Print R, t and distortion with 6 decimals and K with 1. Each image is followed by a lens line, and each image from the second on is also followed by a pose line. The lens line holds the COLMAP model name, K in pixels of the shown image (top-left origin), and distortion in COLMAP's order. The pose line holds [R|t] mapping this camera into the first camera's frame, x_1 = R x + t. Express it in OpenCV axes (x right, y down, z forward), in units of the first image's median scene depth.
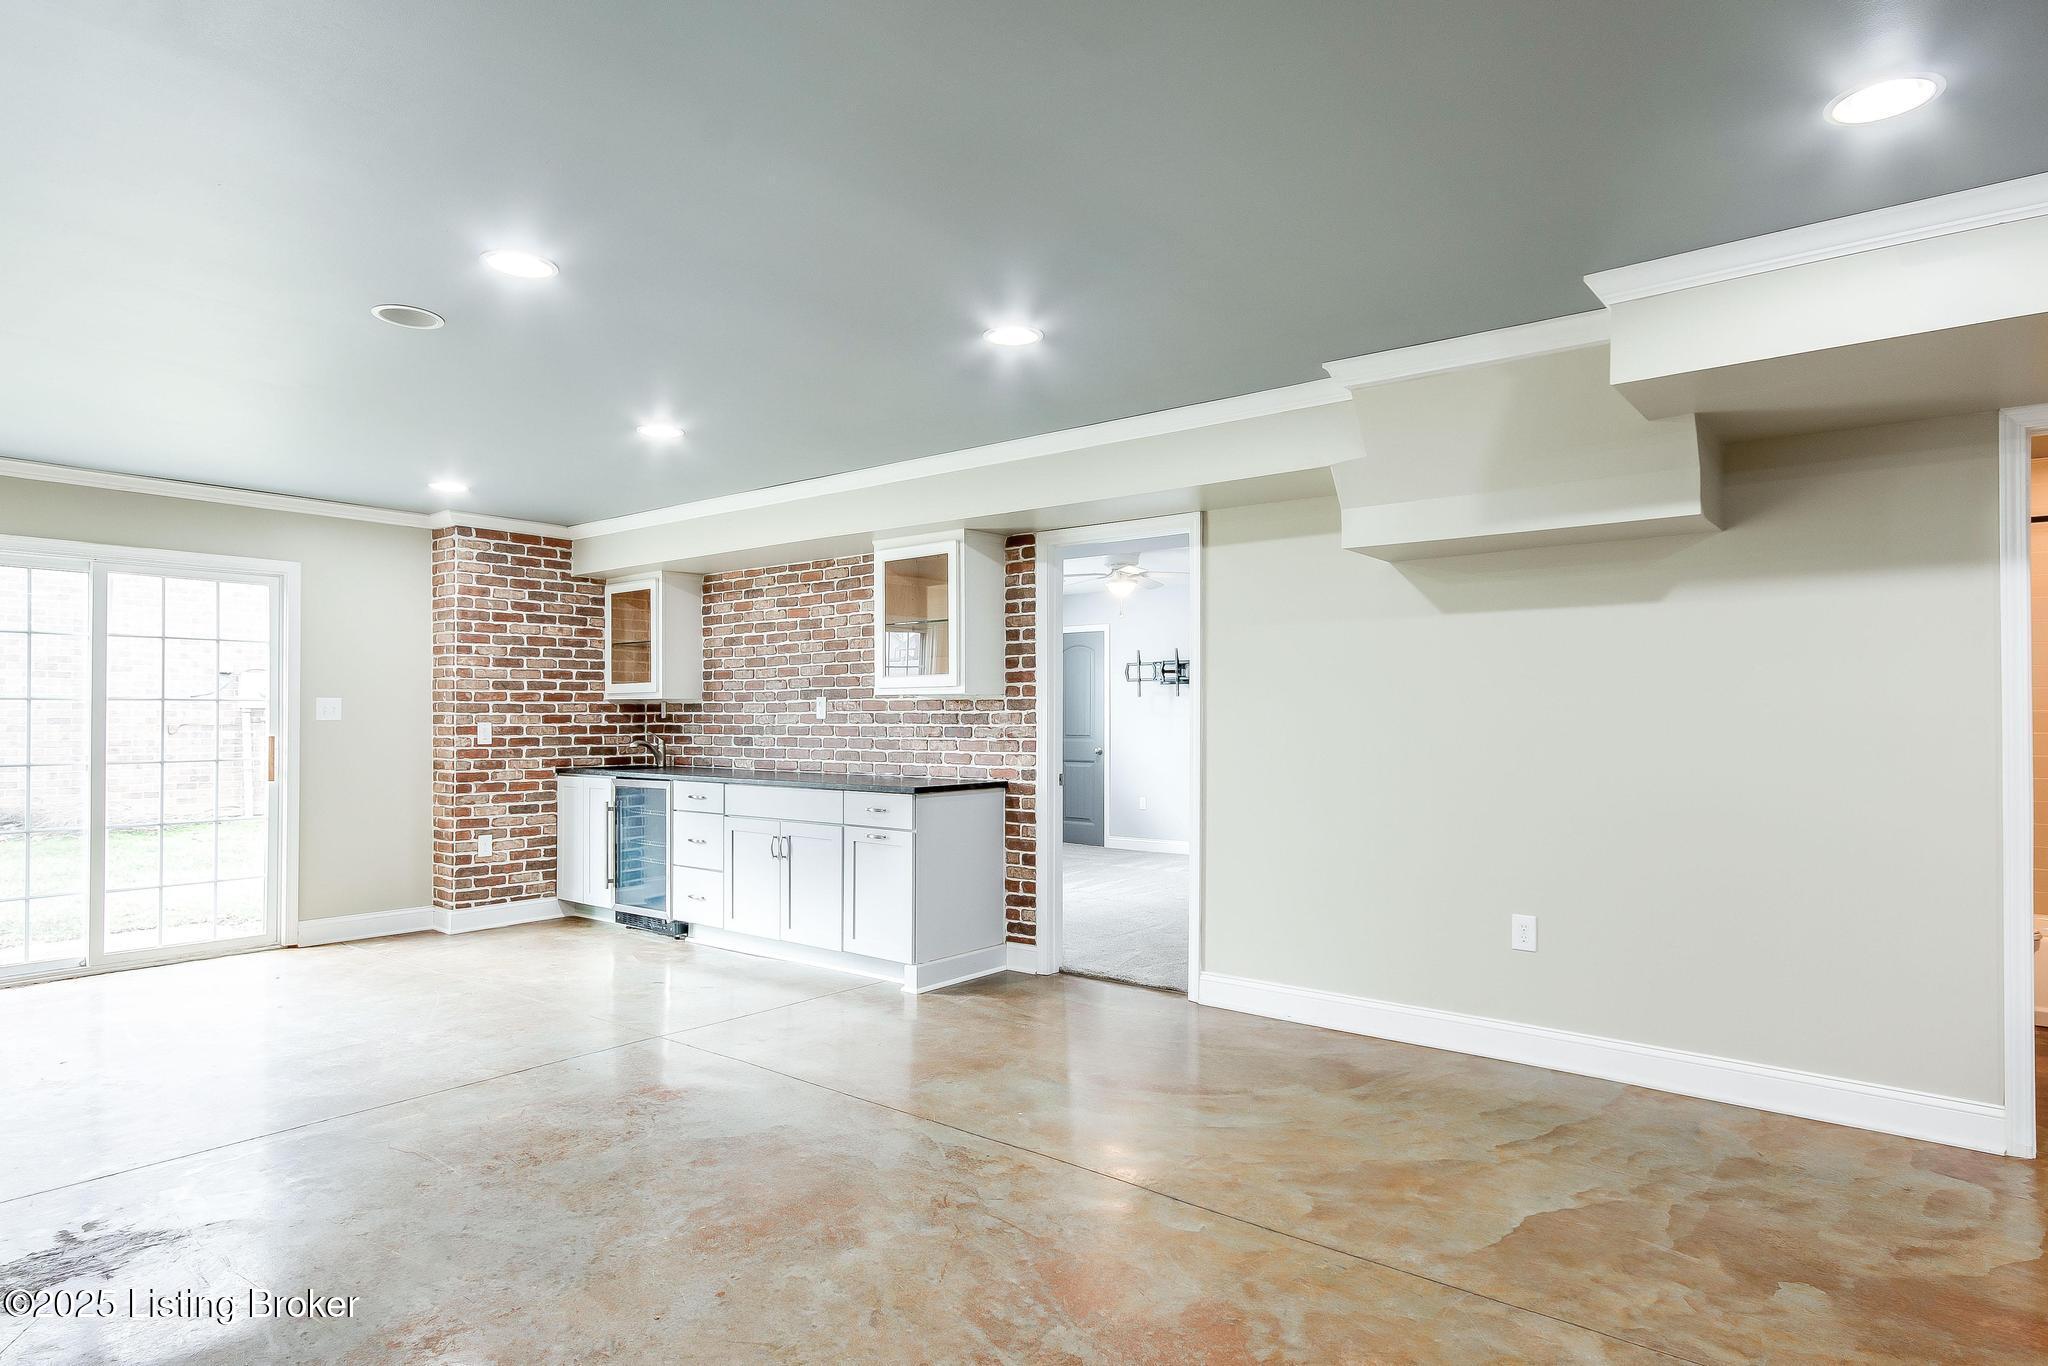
lens RADIAL K [[1132.1, 0, 1026.1], [0, 1132.1, 701.5], [0, 0, 1]] dist [0.006917, 0.001865]
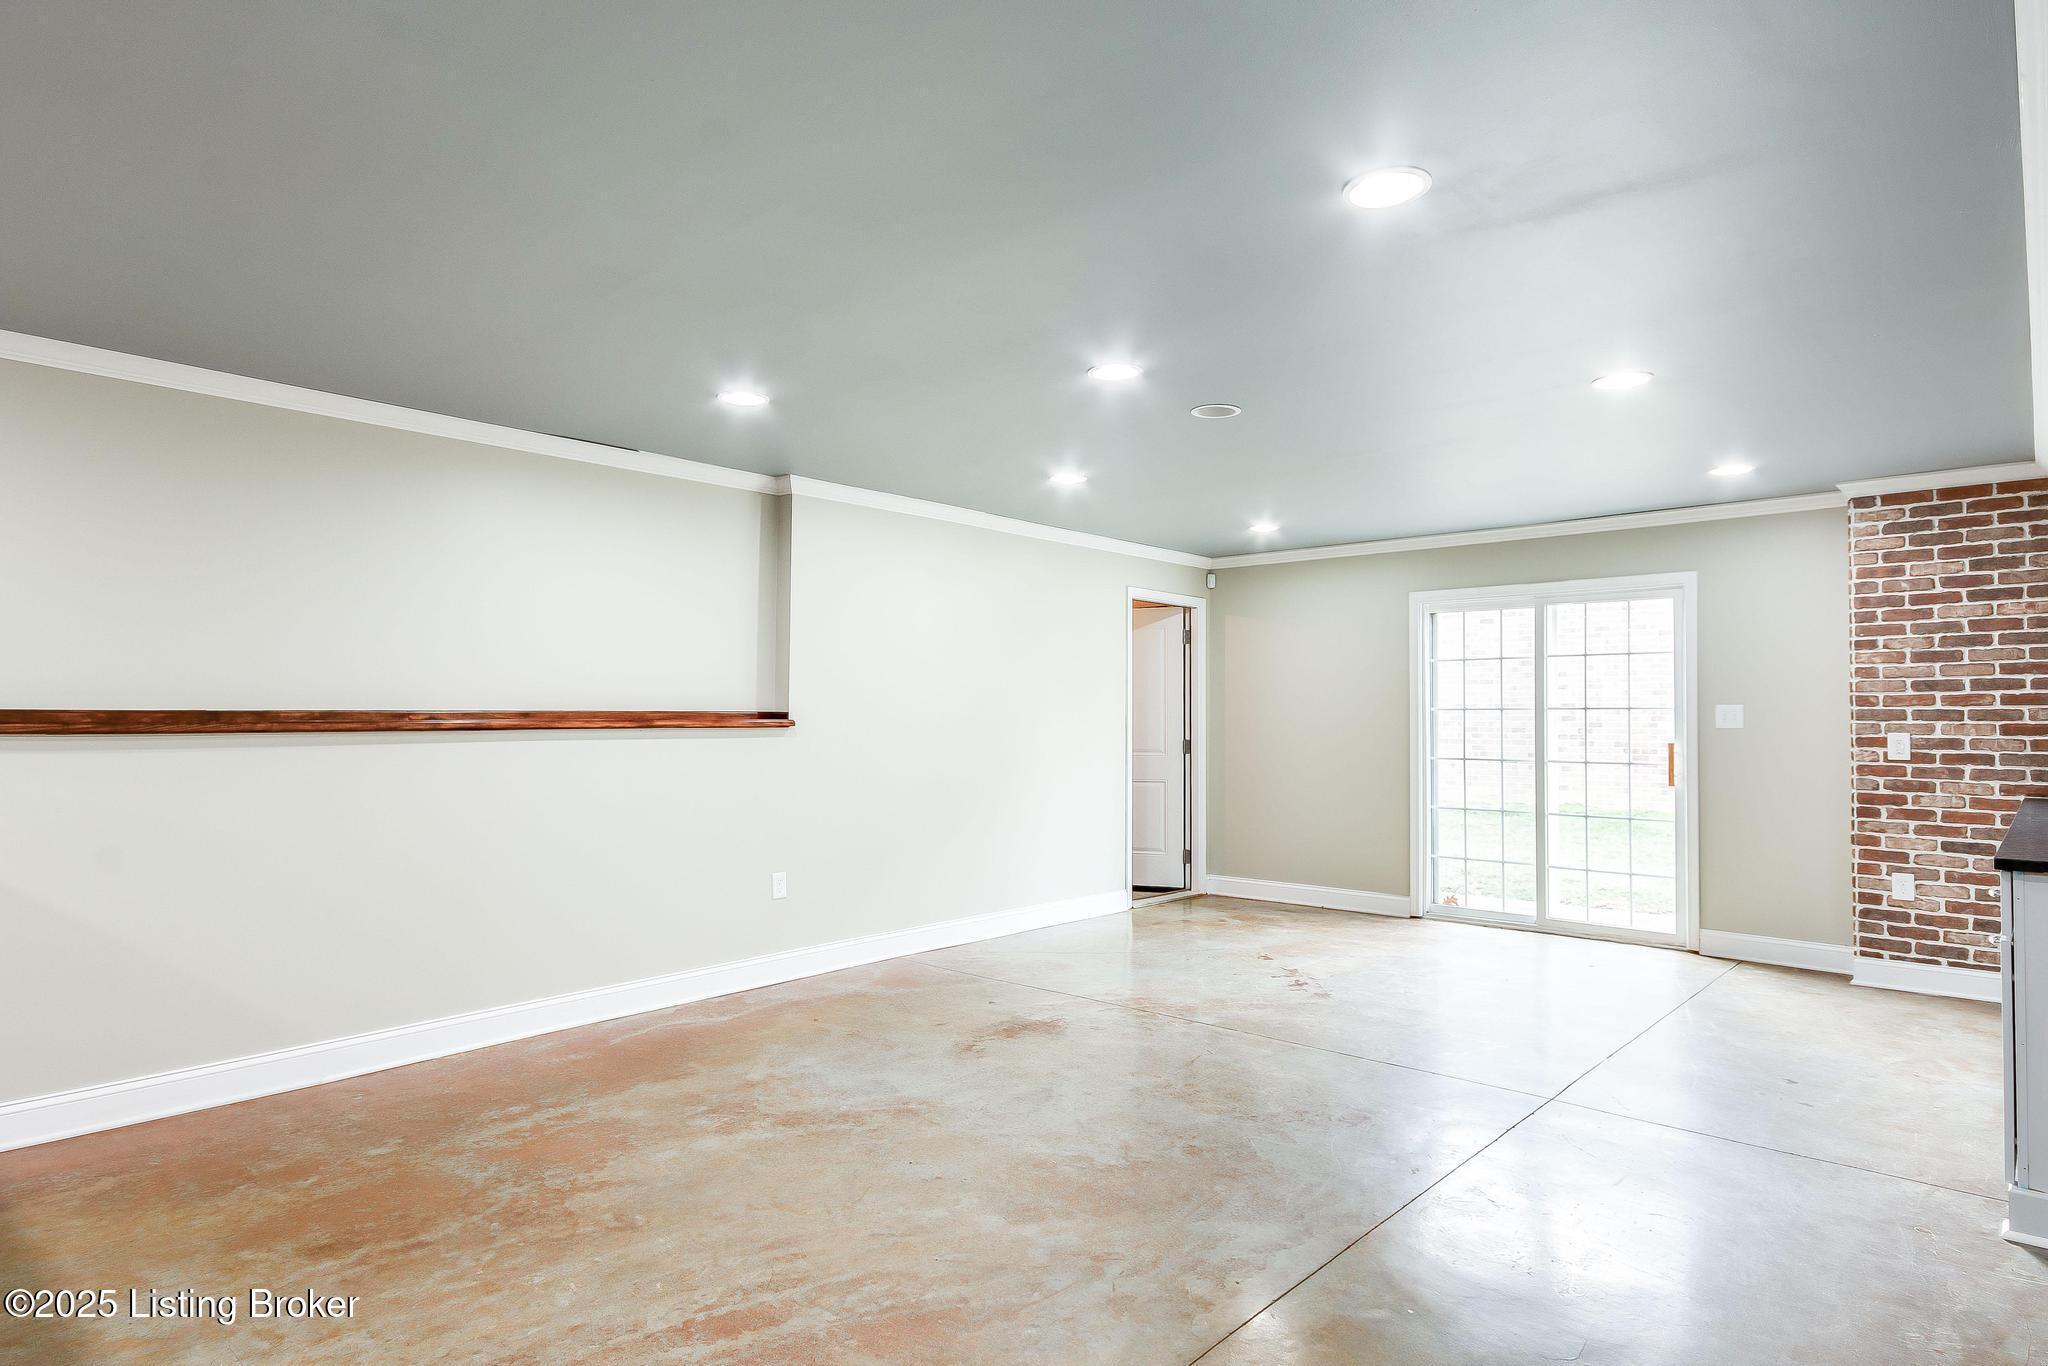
lens RADIAL K [[1132.1, 0, 1026.1], [0, 1132.1, 701.5], [0, 0, 1]] dist [0.006917, 0.001865]
pose [[-0.056956, -0.014777, -0.998267, 0.362461], [0.008199, 0.999850, -0.015269, 0.003432], [0.998343, -0.009055, -0.056827, 0.425390]]
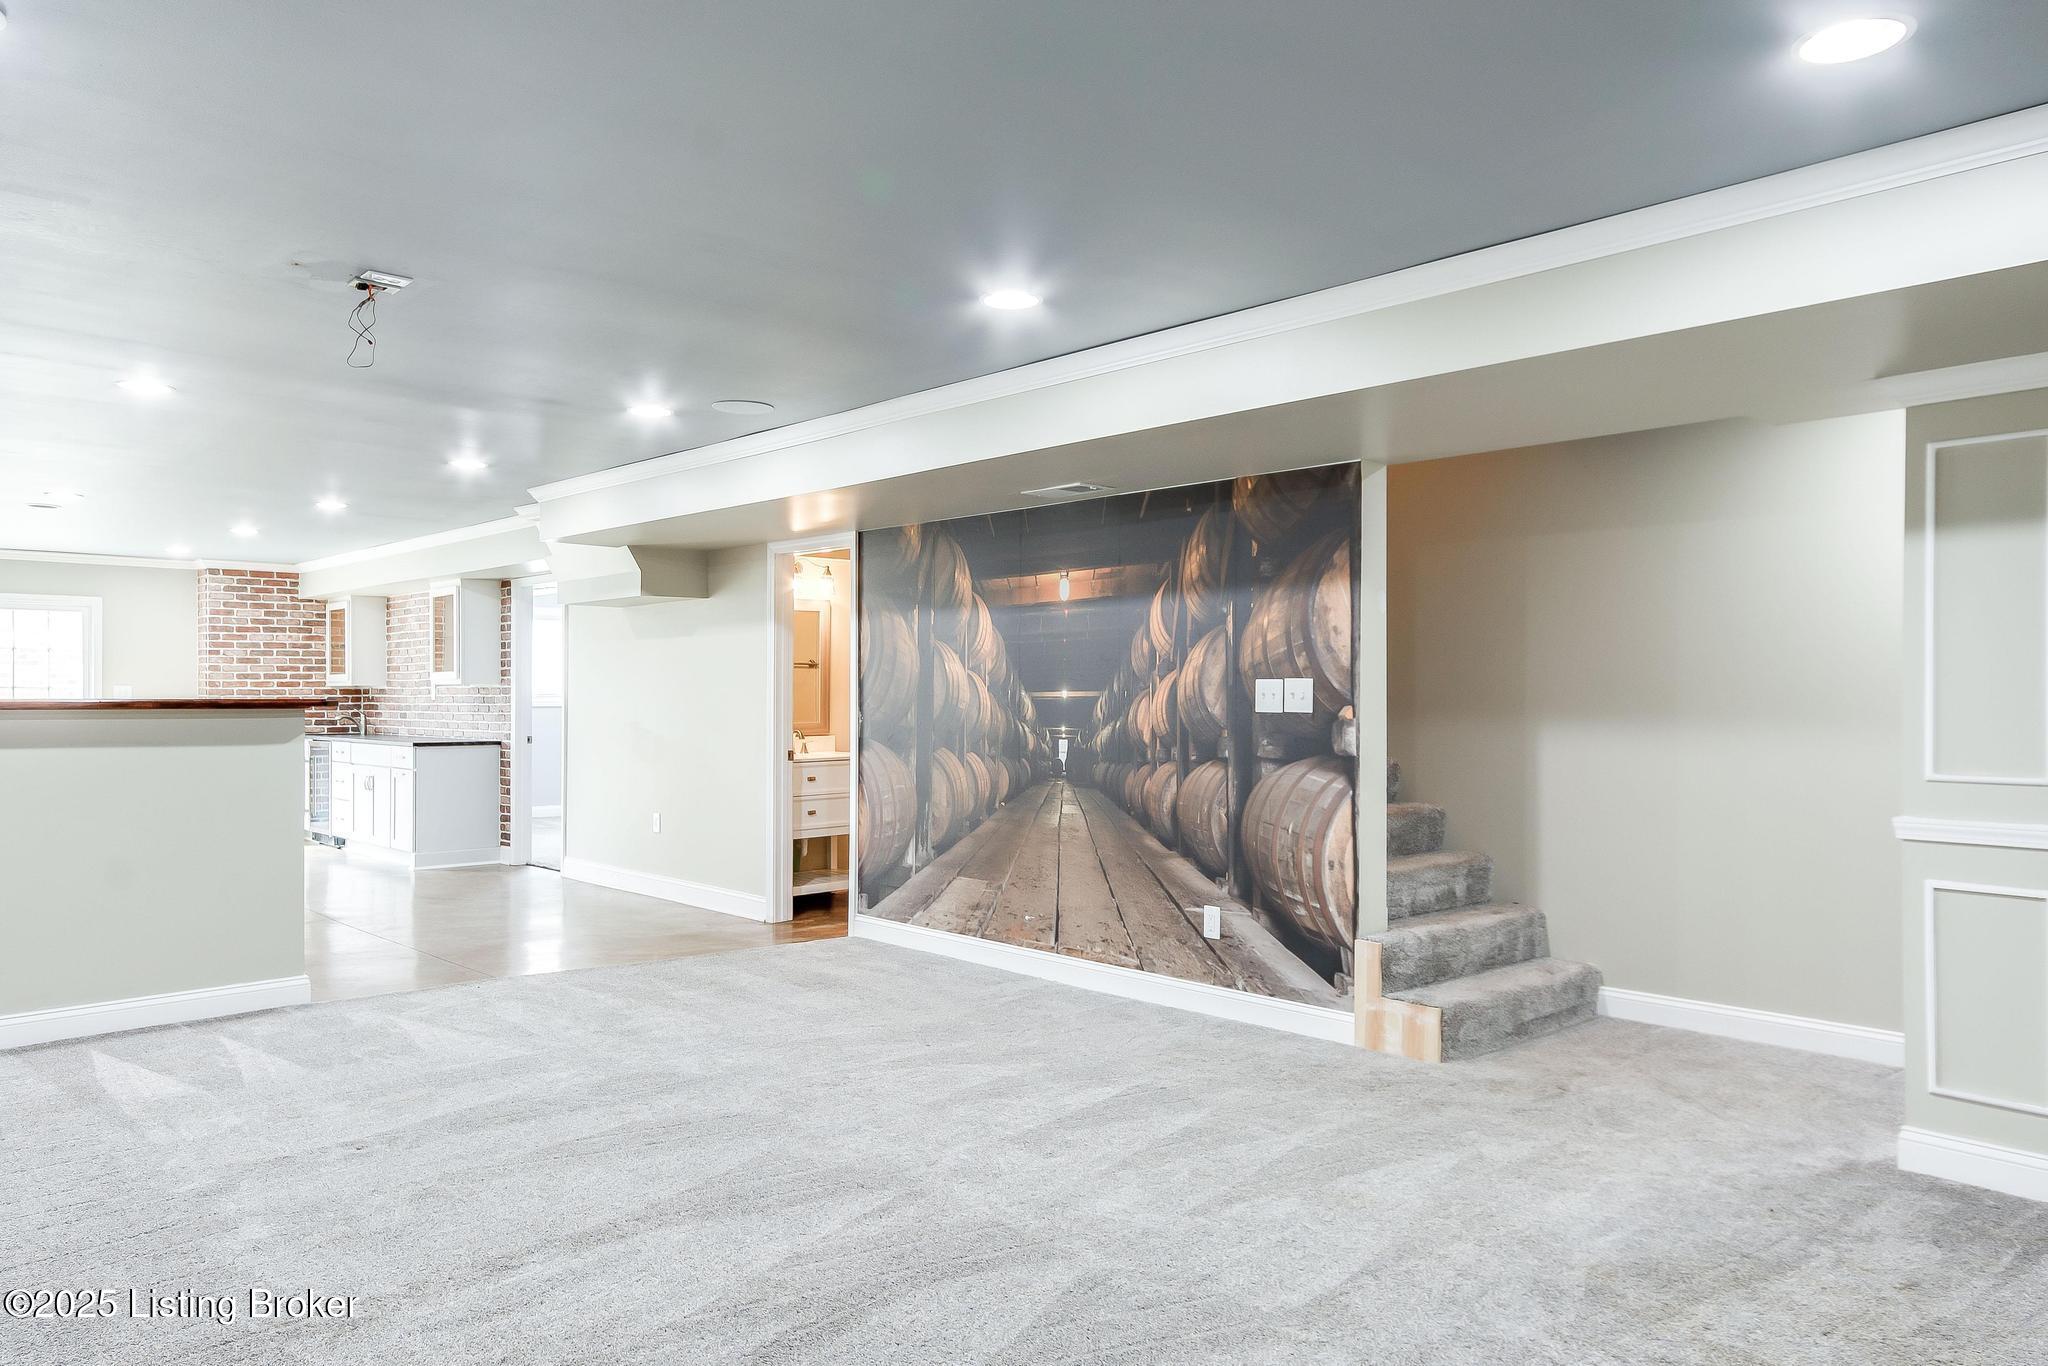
lens RADIAL K [[1304.0, 0, 1024.0], [0, 1304.0, 683.0], [0, 0, 1]] dist [-0.006827, -0.001391]
pose [[0.994402, -0.000710, -0.105665, 0.711521], [0.001196, 0.999989, 0.004536, -0.012291], [0.105660, -0.004637, 0.994391, -0.552620]]
